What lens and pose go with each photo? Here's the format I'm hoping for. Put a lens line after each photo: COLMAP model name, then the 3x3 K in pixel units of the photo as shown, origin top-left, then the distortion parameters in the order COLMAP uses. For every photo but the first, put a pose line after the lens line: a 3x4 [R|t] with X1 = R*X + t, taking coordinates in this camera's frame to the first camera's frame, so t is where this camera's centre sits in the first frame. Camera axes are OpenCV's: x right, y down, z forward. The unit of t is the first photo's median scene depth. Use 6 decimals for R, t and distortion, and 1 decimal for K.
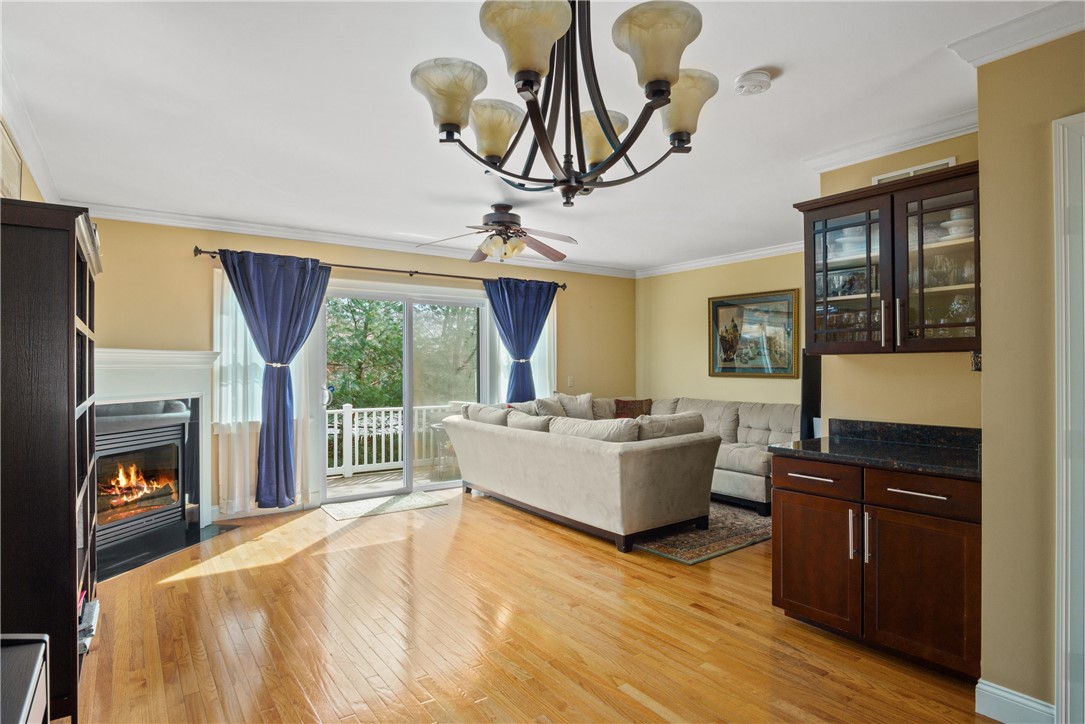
lens RADIAL K [[580.9, 0, 542.6], [0, 580.9, 359.3], [0, 0, 1]] dist [-0.024300, -0.000307]
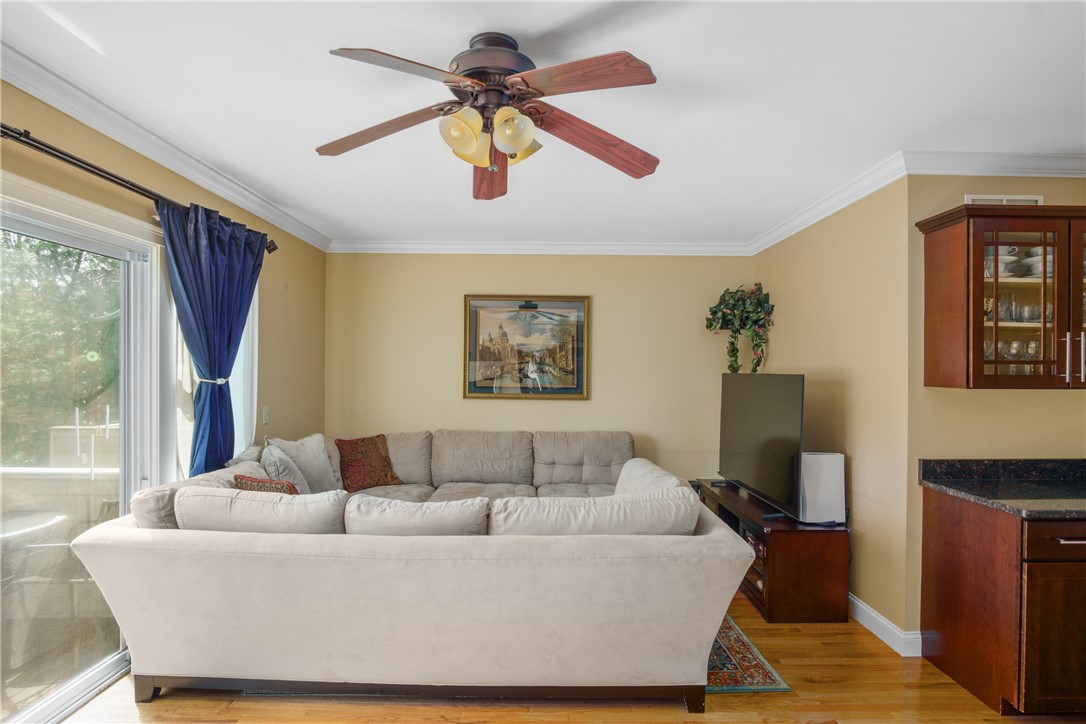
lens RADIAL K [[581.5, 0, 548.8], [0, 581.5, 368.2], [0, 0, 1]] dist [-0.024300, -0.000307]
pose [[0.584808, 0.006816, 0.811143, -0.362590], [-0.015833, 0.999870, 0.003013, -0.019559], [-0.811017, -0.014605, 0.584840, 0.644880]]
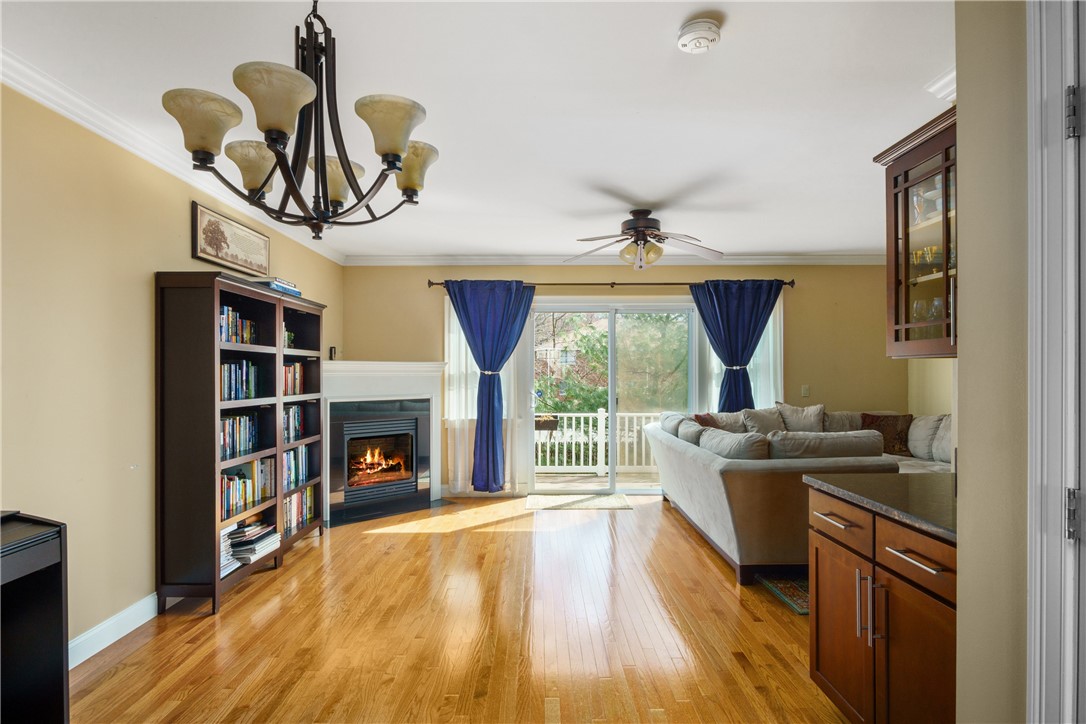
lens RADIAL K [[581.5, 0, 556.7], [0, 581.5, 374.3], [0, 0, 1]] dist [-0.024300, -0.000307]
pose [[0.821729, 0.000295, -0.569878, 0.345466], [0.008288, 0.999888, 0.012469, -0.001166], [0.569818, -0.014969, 0.821635, 0.098095]]
